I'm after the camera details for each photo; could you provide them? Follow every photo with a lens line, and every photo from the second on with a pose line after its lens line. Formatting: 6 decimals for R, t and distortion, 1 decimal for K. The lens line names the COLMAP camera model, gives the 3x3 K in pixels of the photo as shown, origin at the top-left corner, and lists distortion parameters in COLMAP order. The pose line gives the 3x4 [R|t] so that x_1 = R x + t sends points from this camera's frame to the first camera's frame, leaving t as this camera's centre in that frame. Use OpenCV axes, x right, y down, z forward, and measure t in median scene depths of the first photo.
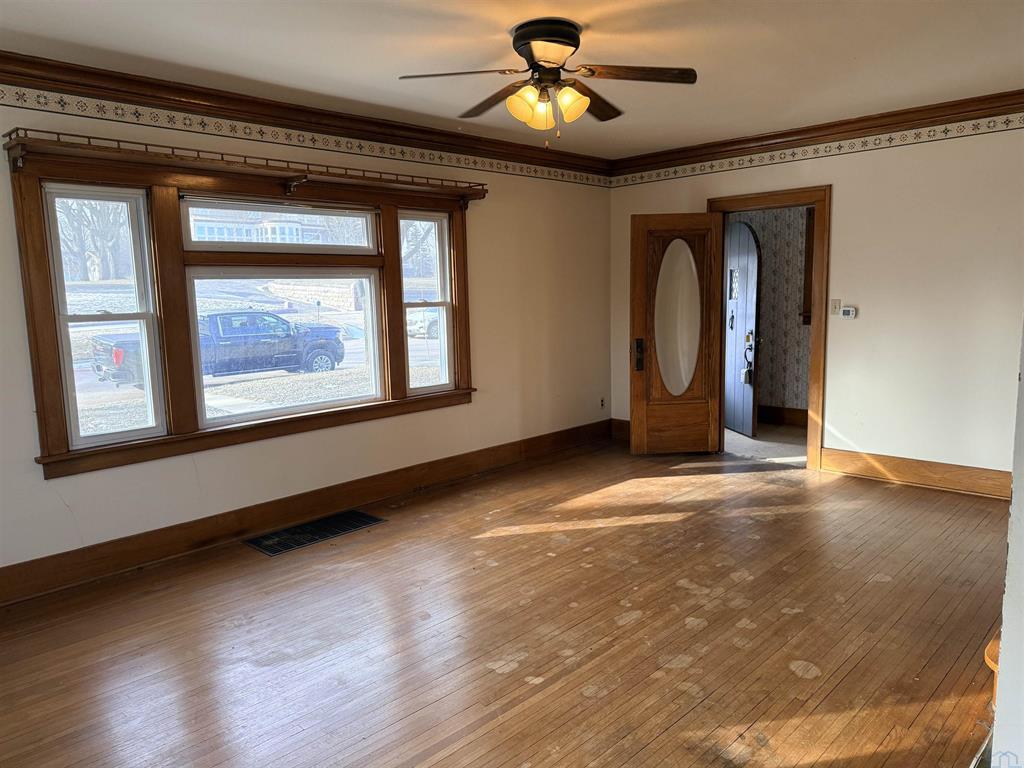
lens RADIAL K [[719.6, 0, 512.0], [0, 719.6, 385.7], [0, 0, 1]] dist [0.045958, -0.004459]
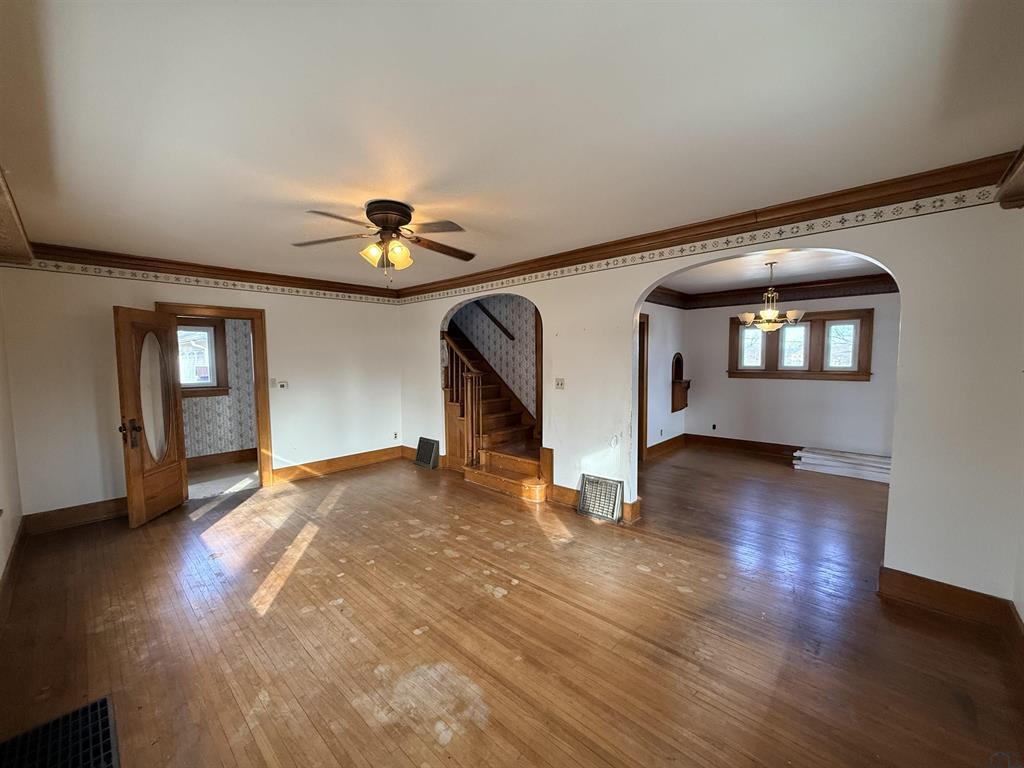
lens RADIAL K [[410.5, 0, 510.1], [0, 410.5, 388.0], [0, 0, 1]] dist [0.001846, -0.000279]
pose [[-0.030650, -0.054119, 0.998064, -0.599001], [0.138209, 0.988712, 0.057856, -0.090828], [-0.989929, 0.139715, -0.022824, 0.579854]]
